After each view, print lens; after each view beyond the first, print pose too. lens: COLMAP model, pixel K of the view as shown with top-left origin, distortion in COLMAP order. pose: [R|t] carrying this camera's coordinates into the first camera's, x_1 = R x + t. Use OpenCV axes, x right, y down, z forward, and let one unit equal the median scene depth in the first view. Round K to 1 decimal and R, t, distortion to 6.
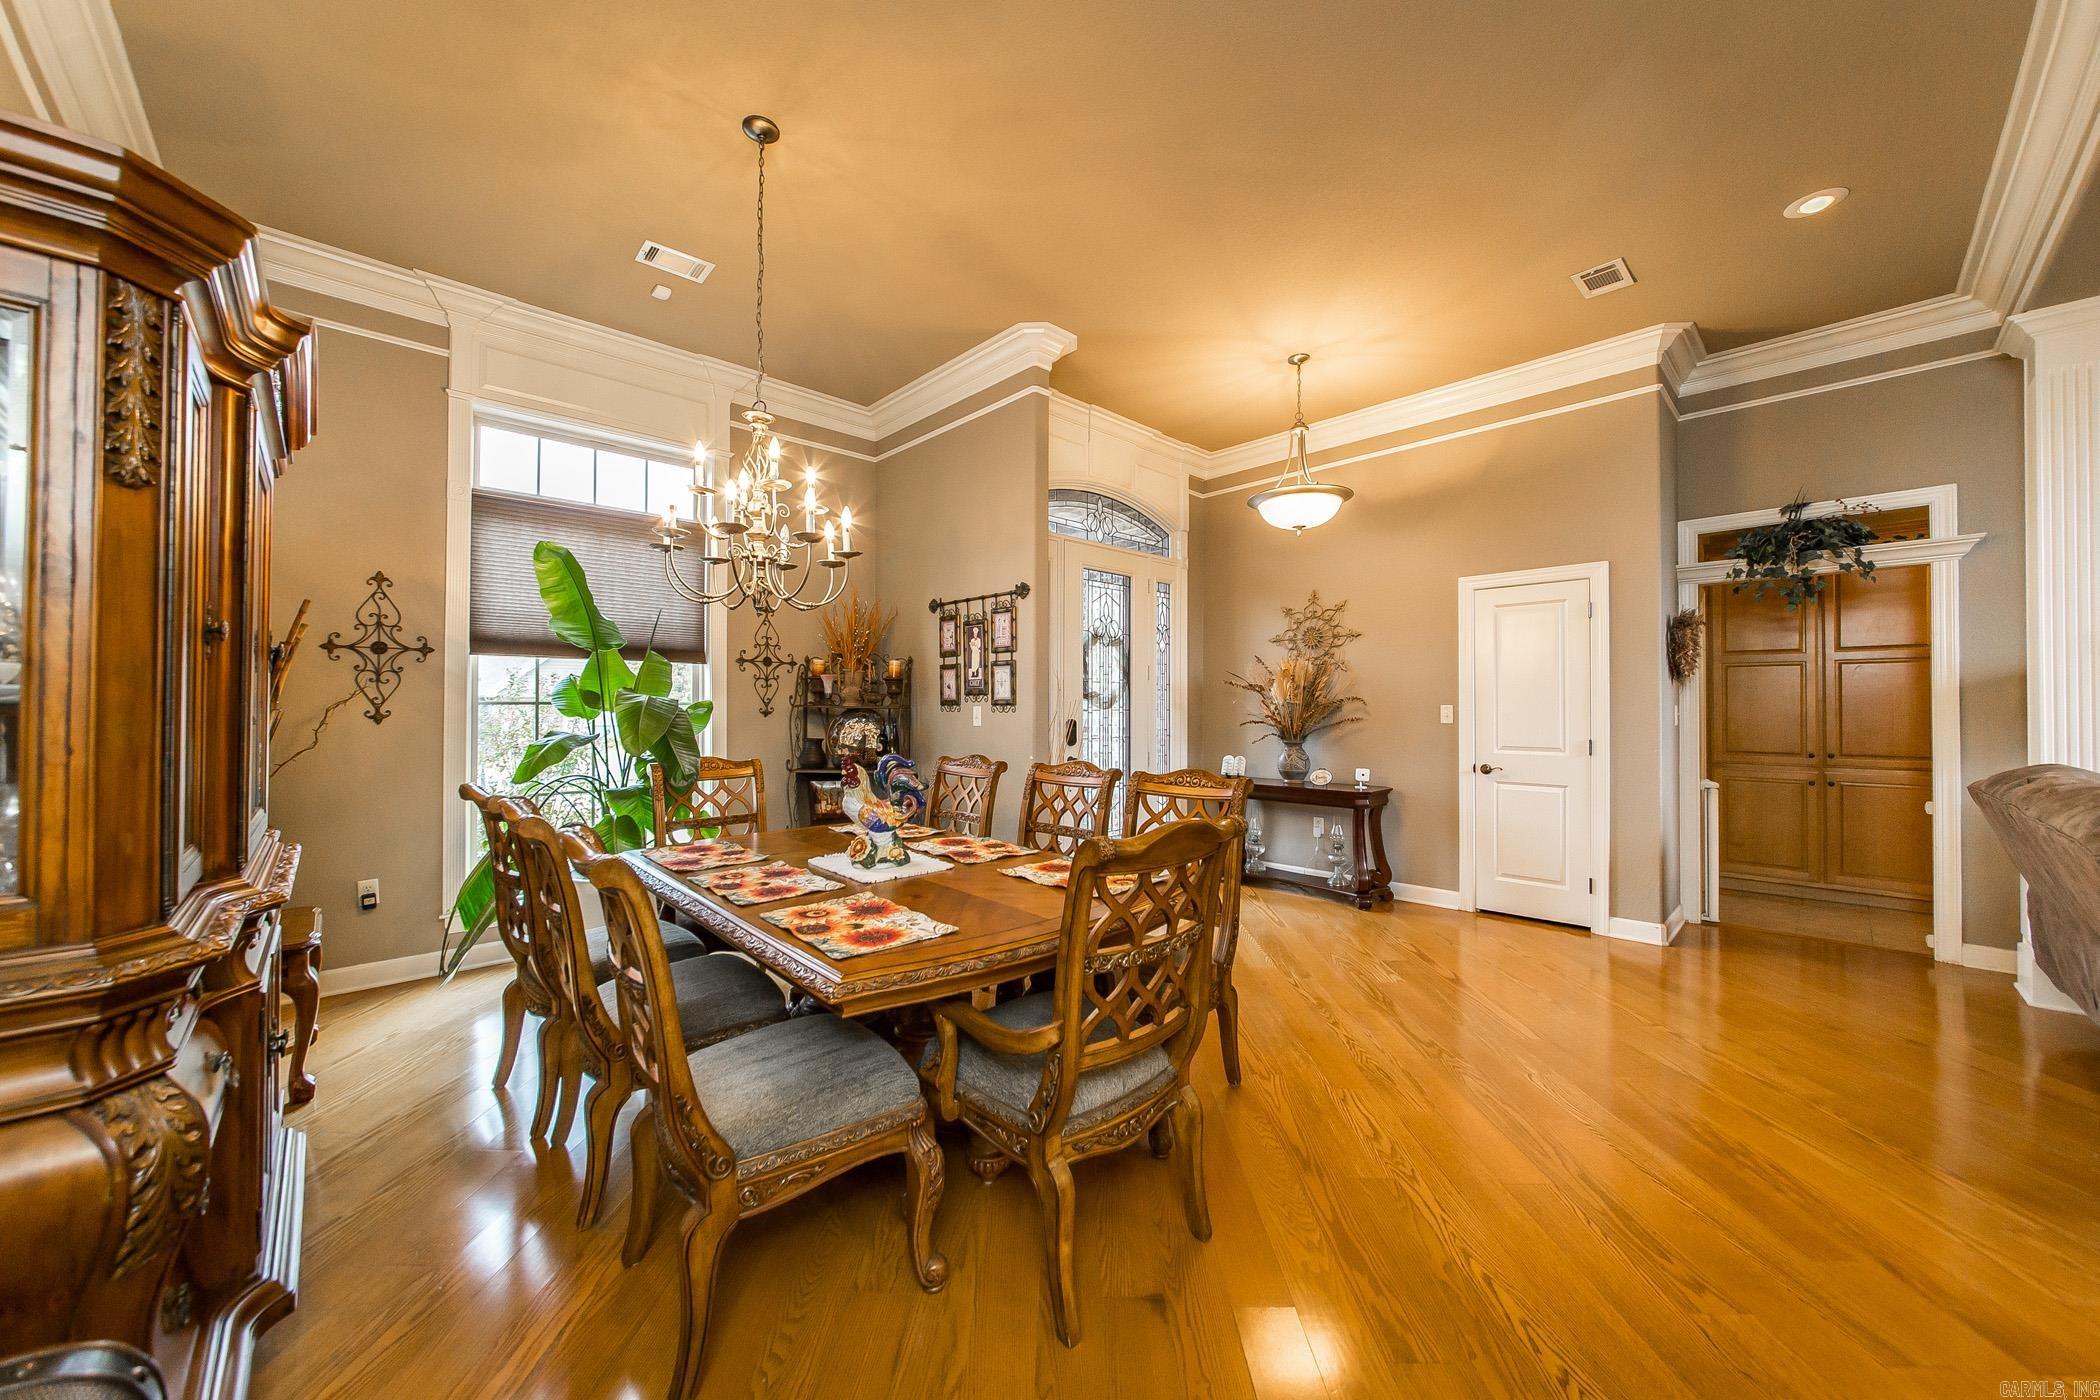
lens RADIAL K [[764.7, 0, 1042.4], [0, 764.7, 698.0], [0, 0, 1]] dist [-0.009444, -0.000240]
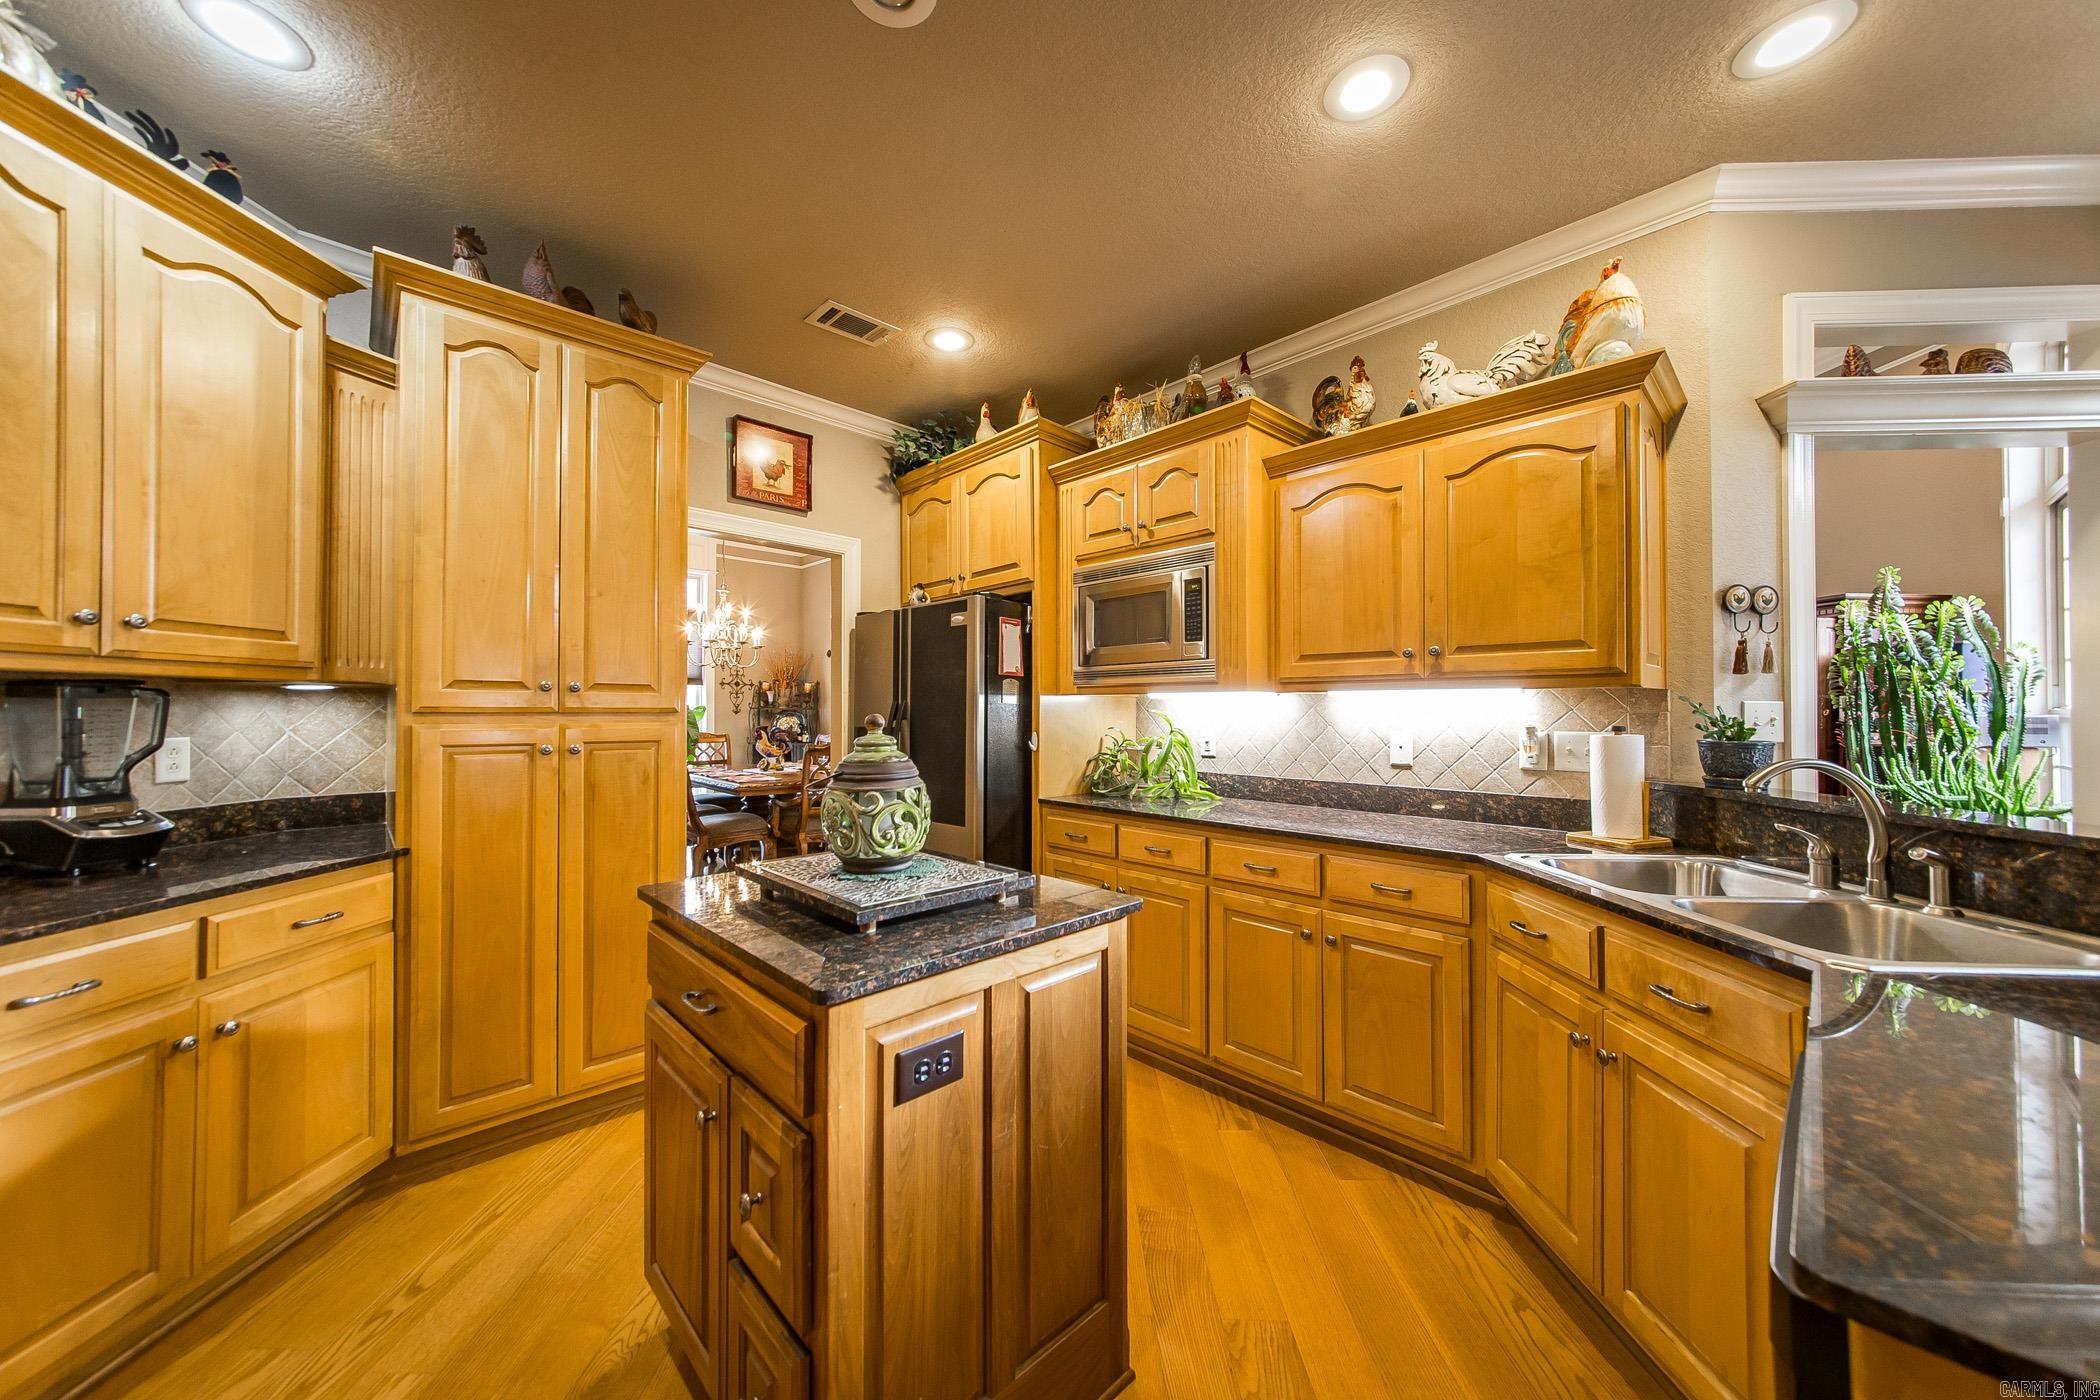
lens RADIAL K [[739.5, 0, 1050.0], [0, 739.5, 705.2], [0, 0, 1]] dist [-0.001567, -0.000109]
pose [[0.999862, 0.003739, 0.016195, 0.384146], [-0.003802, 0.999985, 0.003837, -0.006661], [-0.016180, -0.003898, 0.999861, -0.836647]]
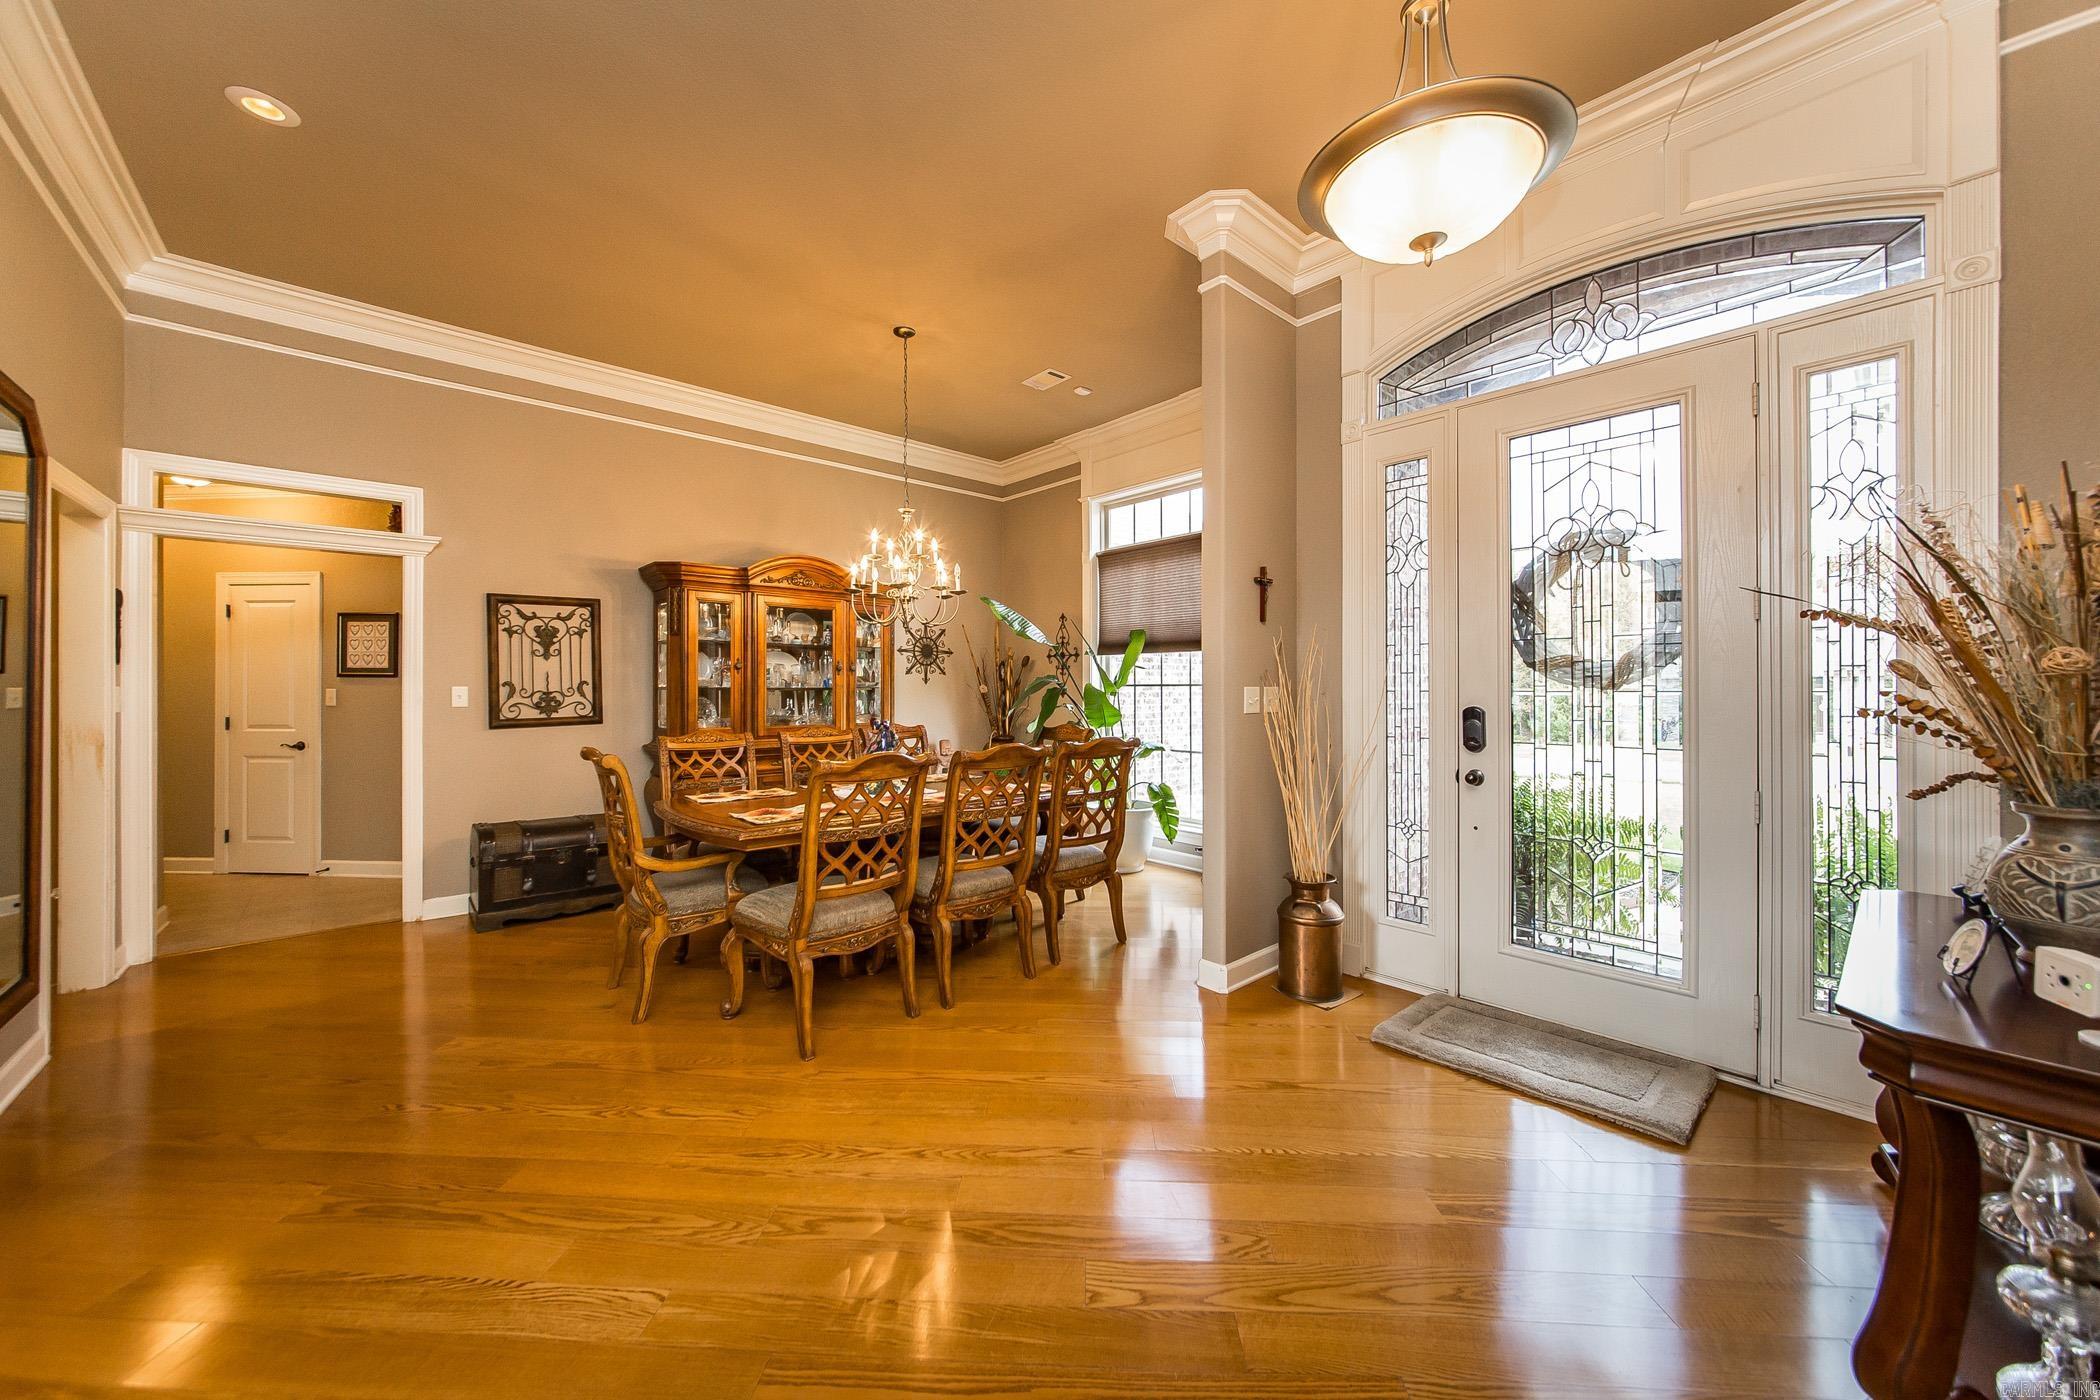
lens RADIAL K [[764.7, 0, 1042.4], [0, 764.7, 698.0], [0, 0, 1]] dist [-0.009444, -0.000240]
pose [[-0.030777, 0.009211, -0.999484, 0.748576], [0.012084, 0.999888, 0.008842, 0.014518], [0.999453, -0.011806, -0.030885, 0.794610]]
